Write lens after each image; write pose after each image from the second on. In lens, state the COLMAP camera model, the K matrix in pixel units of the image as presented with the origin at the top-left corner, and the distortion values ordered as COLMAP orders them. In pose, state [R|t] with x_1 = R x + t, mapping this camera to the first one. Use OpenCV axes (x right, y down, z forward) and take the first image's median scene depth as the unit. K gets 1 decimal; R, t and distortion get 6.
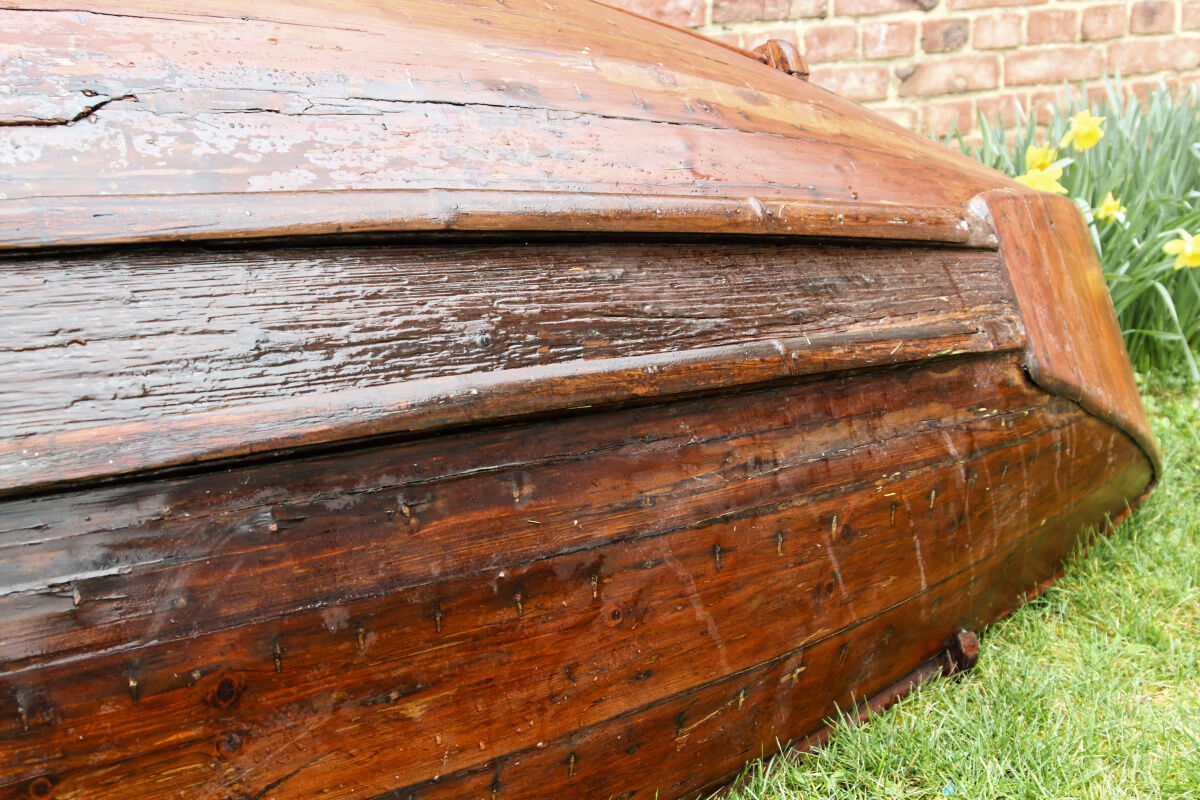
lens RADIAL K [[1724.7, 0, 590.5], [0, 1724.7, 404.9], [0, 0, 1]] dist [0.017484, 0.000000]
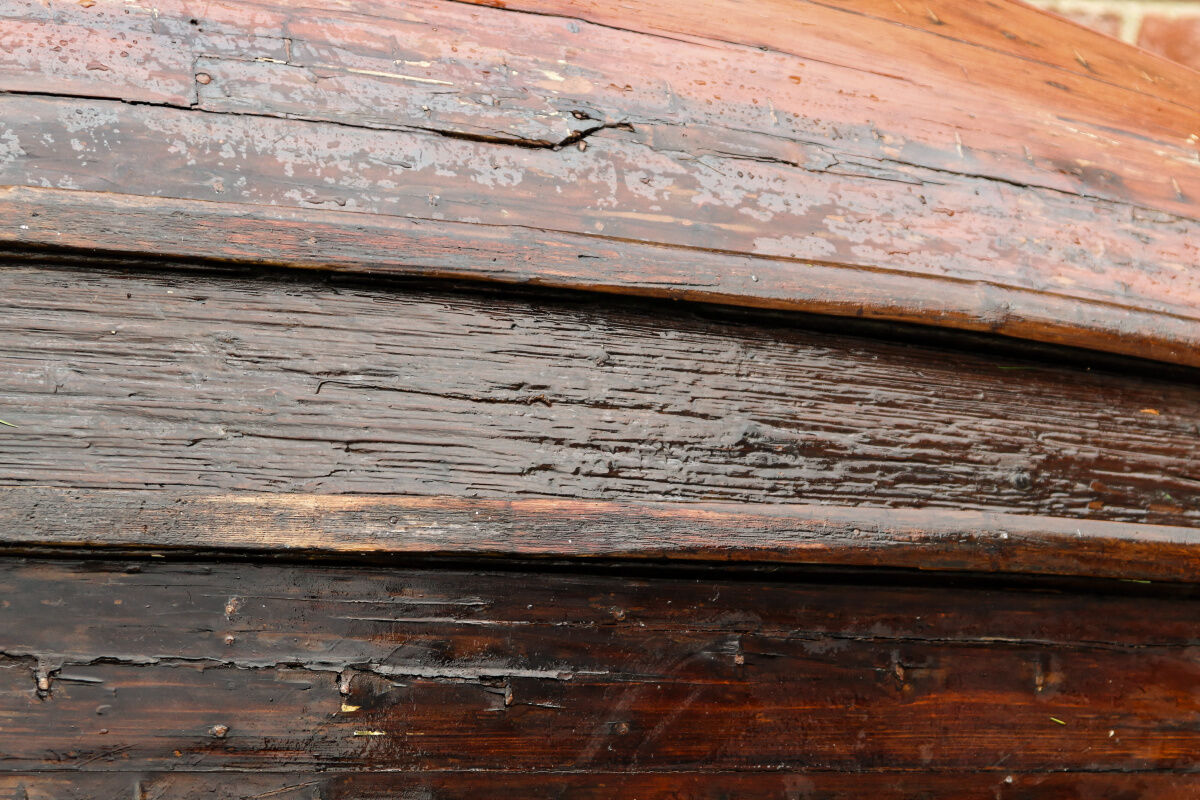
lens RADIAL K [[3605.2, 0, 591.4], [0, 3605.2, 399.4], [0, 0, 1]] dist [0.030898, 0.000000]
pose [[0.981717, 0.115032, -0.151657, -0.009731], [-0.135876, 0.981469, -0.135116, 0.174679], [0.133304, 0.153252, 0.979155, -0.625913]]
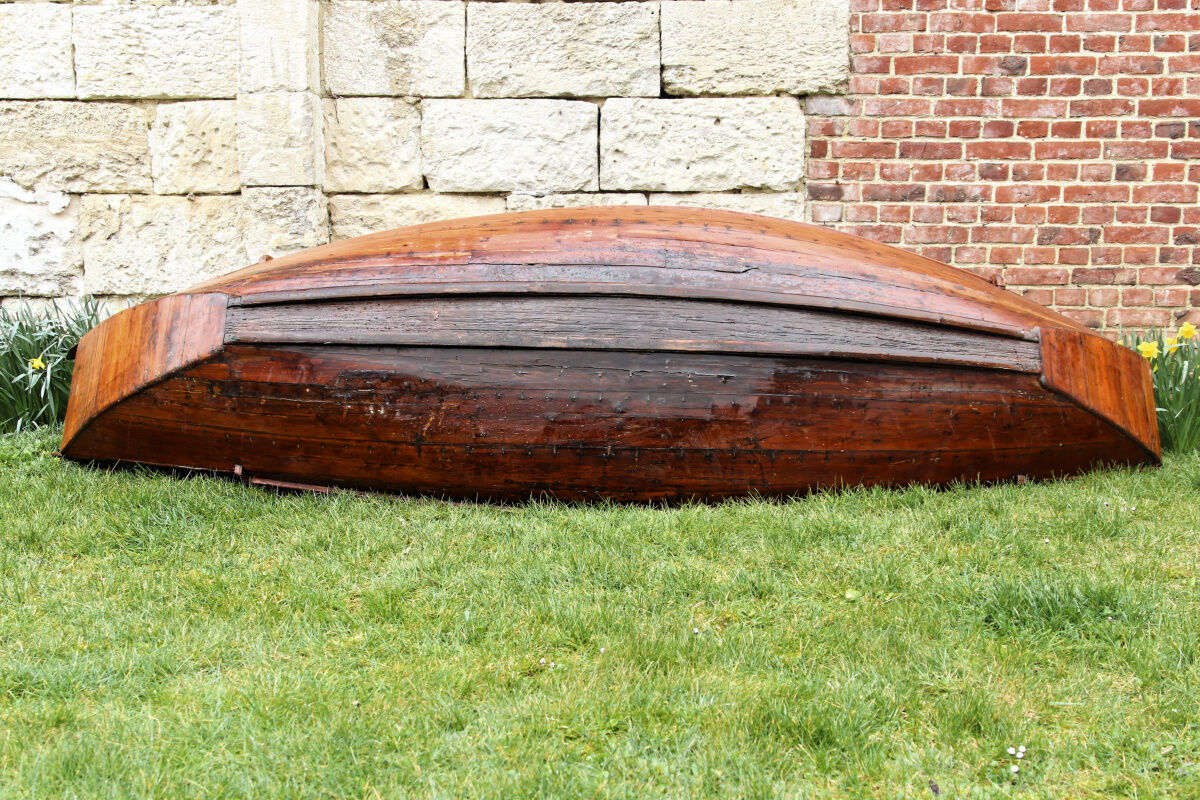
lens RADIAL K [[1554.3, 0, 600.4], [0, 1554.3, 399.5], [0, 0, 1]] dist [0.013697, 0.000000]
pose [[0.894827, 0.087063, -0.437841, 0.955102], [-0.158026, 0.979067, -0.128278, 0.603116], [0.417507, 0.183977, 0.889854, -2.163984]]
